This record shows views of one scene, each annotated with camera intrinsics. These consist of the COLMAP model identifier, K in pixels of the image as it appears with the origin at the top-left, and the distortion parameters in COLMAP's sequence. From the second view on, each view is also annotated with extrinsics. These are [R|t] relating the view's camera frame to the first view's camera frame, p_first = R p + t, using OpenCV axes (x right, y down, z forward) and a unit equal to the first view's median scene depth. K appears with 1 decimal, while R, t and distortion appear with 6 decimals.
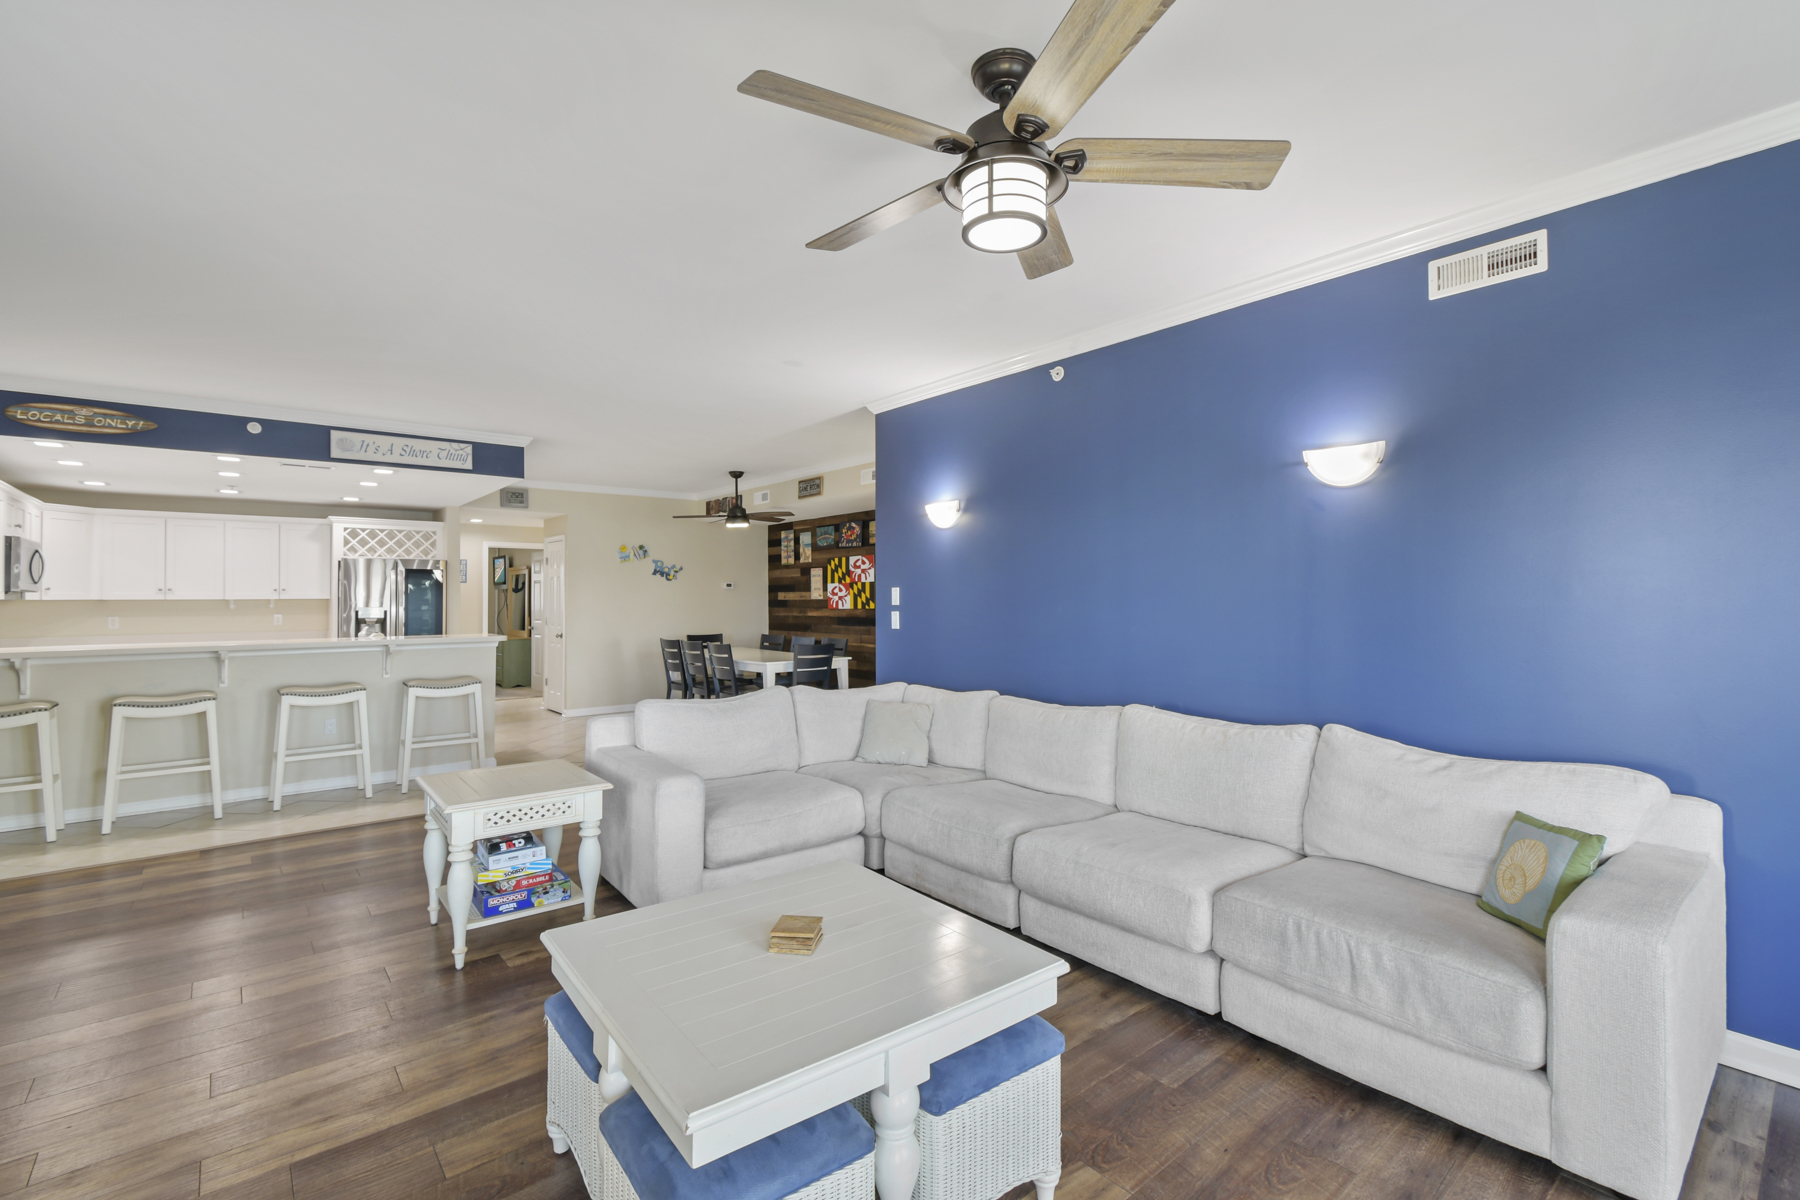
lens RADIAL K [[805.4, 0, 894.1], [0, 805.4, 586.8], [0, 0, 1]] dist [0.014292, -0.006872]
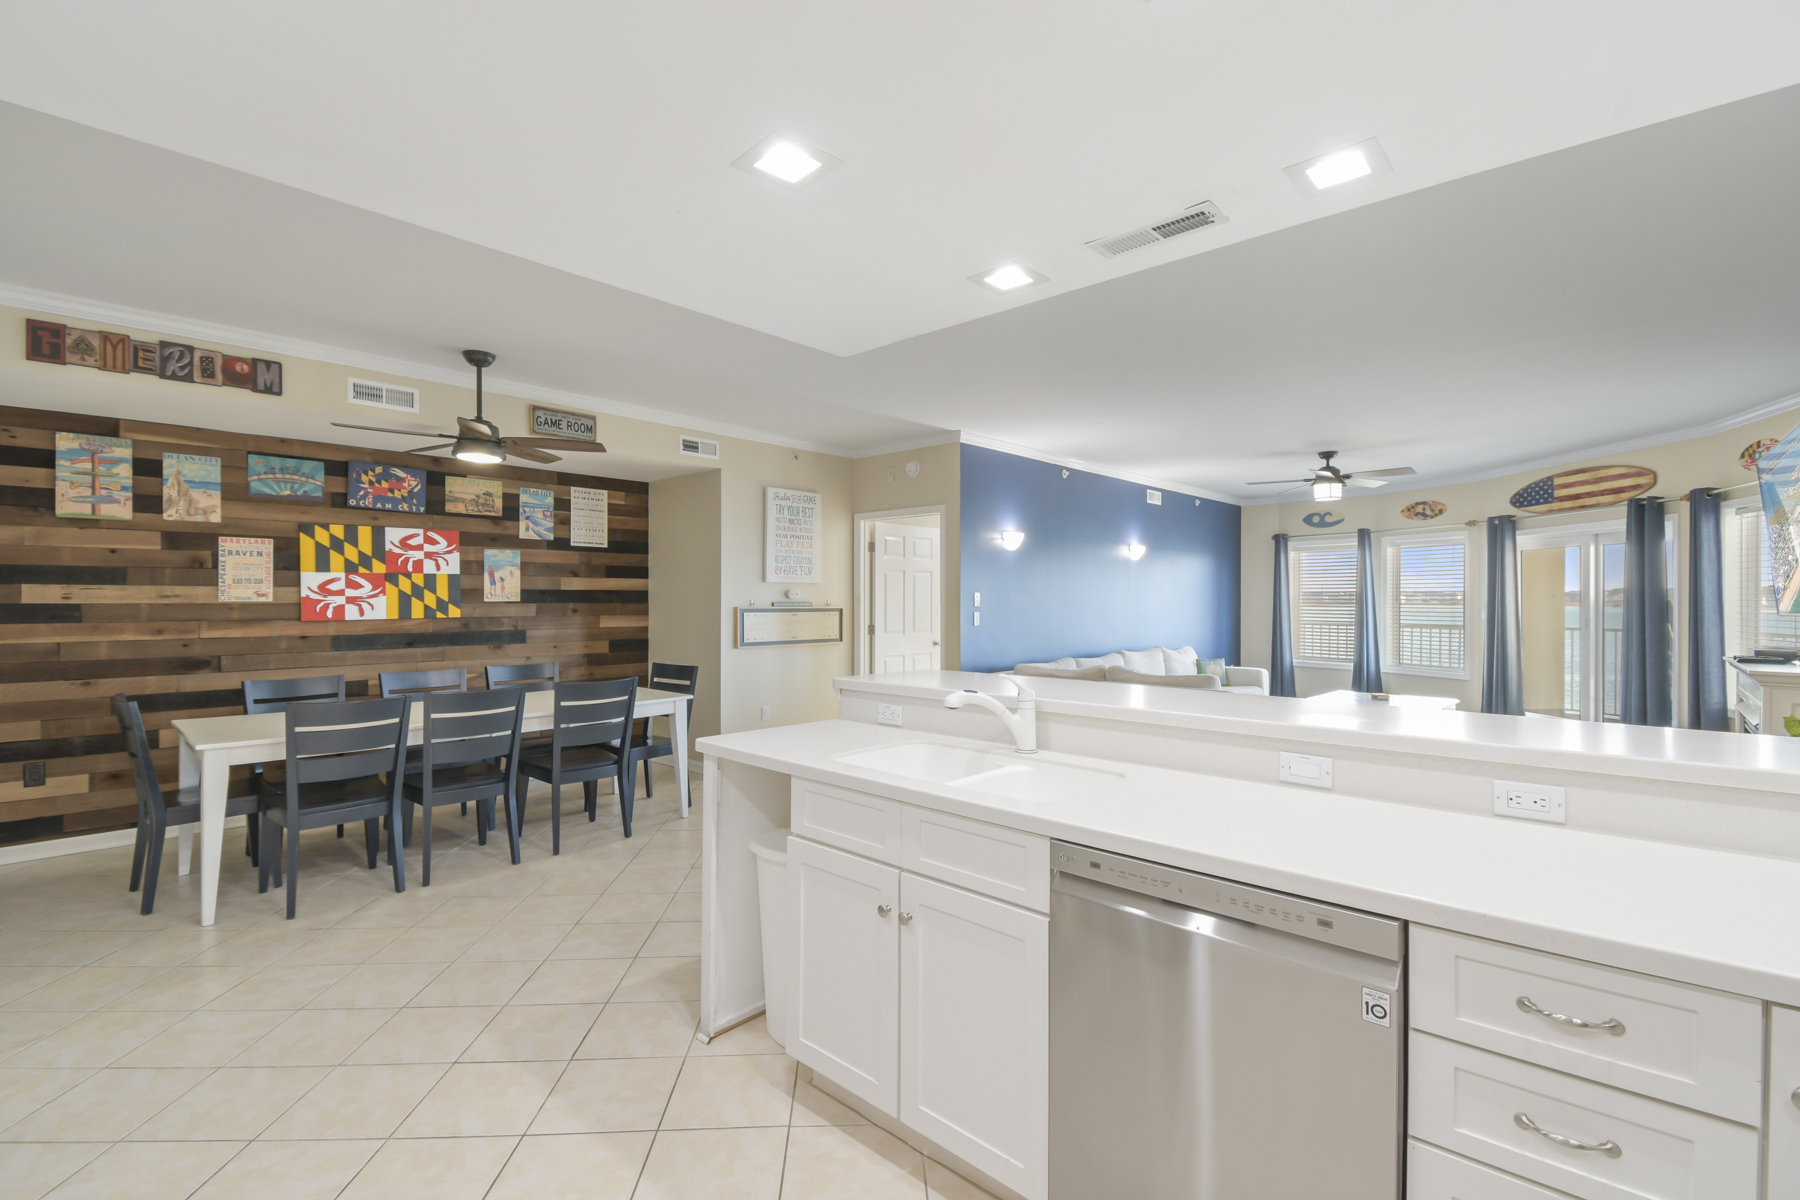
lens RADIAL K [[805.4, 0, 887.3], [0, 805.4, 603.7], [0, 0, 1]] dist [0.014292, -0.006872]
pose [[-0.137198, 0.001879, 0.990542, -0.755782], [-0.012672, 0.999913, -0.003652, 0.015745], [-0.990463, -0.013053, -0.137162, 0.824884]]
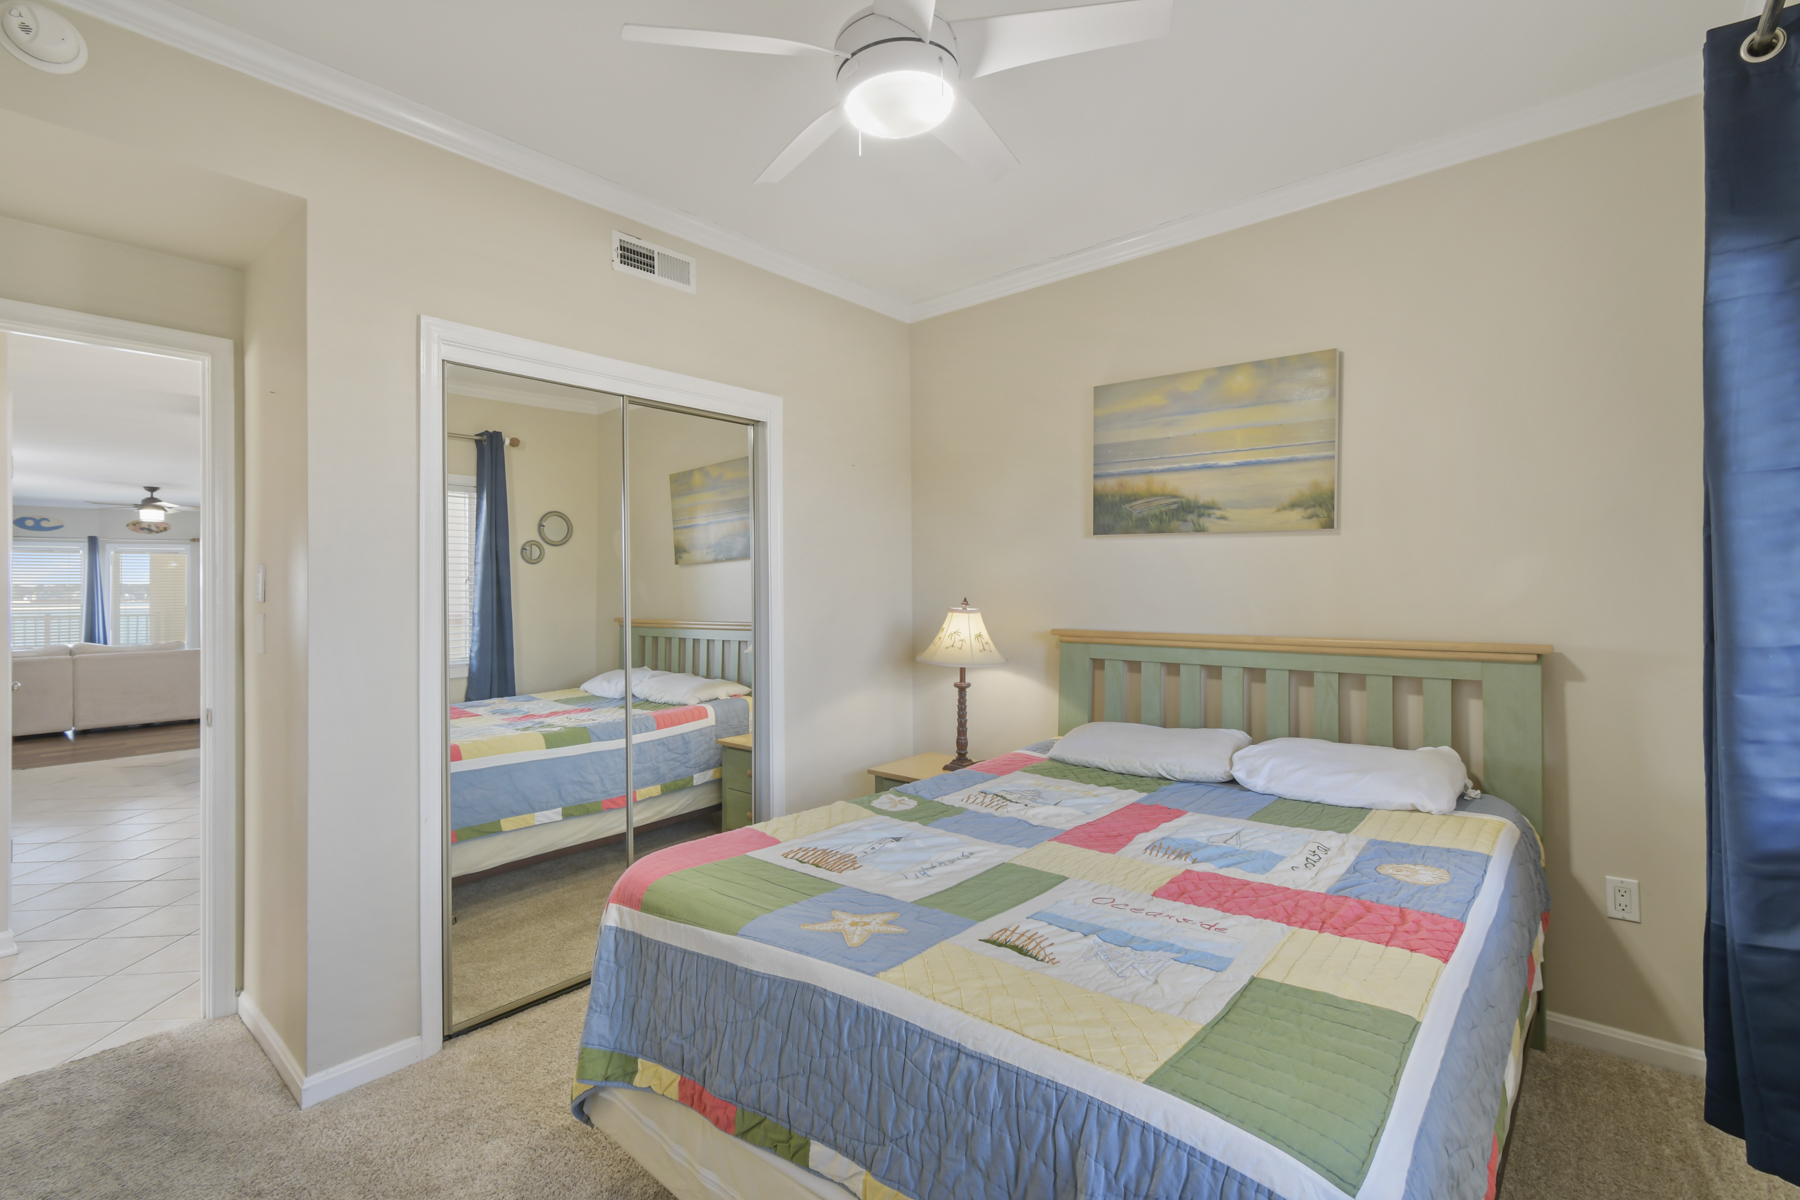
lens RADIAL K [[805.4, 0, 896.8], [0, 805.4, 589.2], [0, 0, 1]] dist [0.014292, -0.006872]
pose [[-0.982186, 0.015252, -0.187291, -0.829929], [0.017521, 0.999792, -0.010468, 0.029494], [0.187092, -0.013563, -0.982249, 1.650178]]
